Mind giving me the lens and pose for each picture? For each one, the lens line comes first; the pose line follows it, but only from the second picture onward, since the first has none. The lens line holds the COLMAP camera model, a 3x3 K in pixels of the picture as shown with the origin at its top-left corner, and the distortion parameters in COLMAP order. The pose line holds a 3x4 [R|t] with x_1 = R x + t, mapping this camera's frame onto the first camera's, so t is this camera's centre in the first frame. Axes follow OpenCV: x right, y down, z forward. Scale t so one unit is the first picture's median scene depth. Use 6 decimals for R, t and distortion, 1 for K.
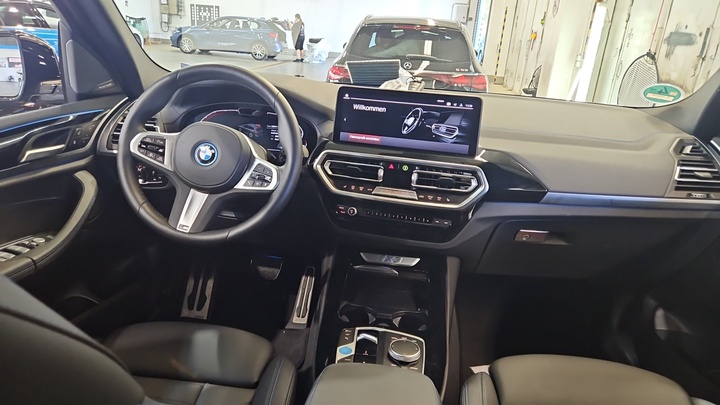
lens RADIAL K [[492.3, 0, 355.8], [0, 492.3, 203.3], [0, 0, 1]] dist [0.019625, -0.011299]
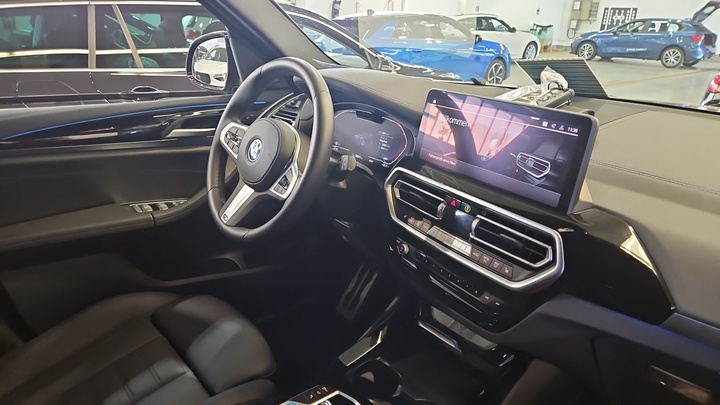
lens RADIAL K [[492.3, 0, 359.1], [0, 492.3, 203.6], [0, 0, 1]] dist [0.019625, -0.011299]
pose [[0.702704, 0.201086, -0.682474, 0.055249], [-0.211452, 0.974912, 0.069531, -0.011185], [0.679334, 0.095451, 0.727595, 0.045360]]
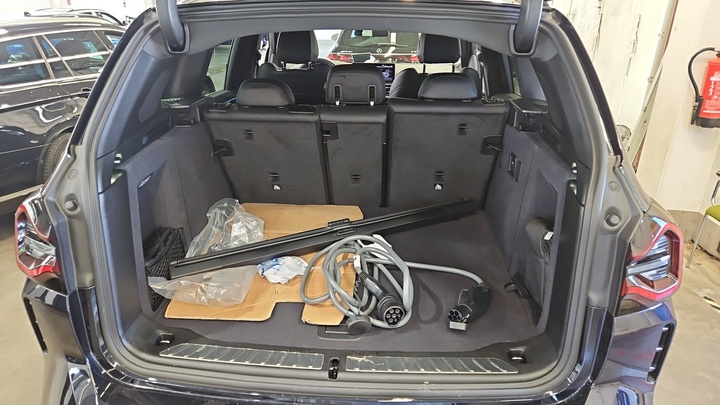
lens RADIAL K [[492.3, 0, 359.6], [0, 492.3, 201.1], [0, 0, 1]] dist [0.019625, -0.011299]
pose [[0.998256, -0.042352, 0.041117, -0.019571], [0.041184, 0.998735, 0.028863, 0.072342], [-0.042287, -0.027119, 0.998737, -0.280245]]
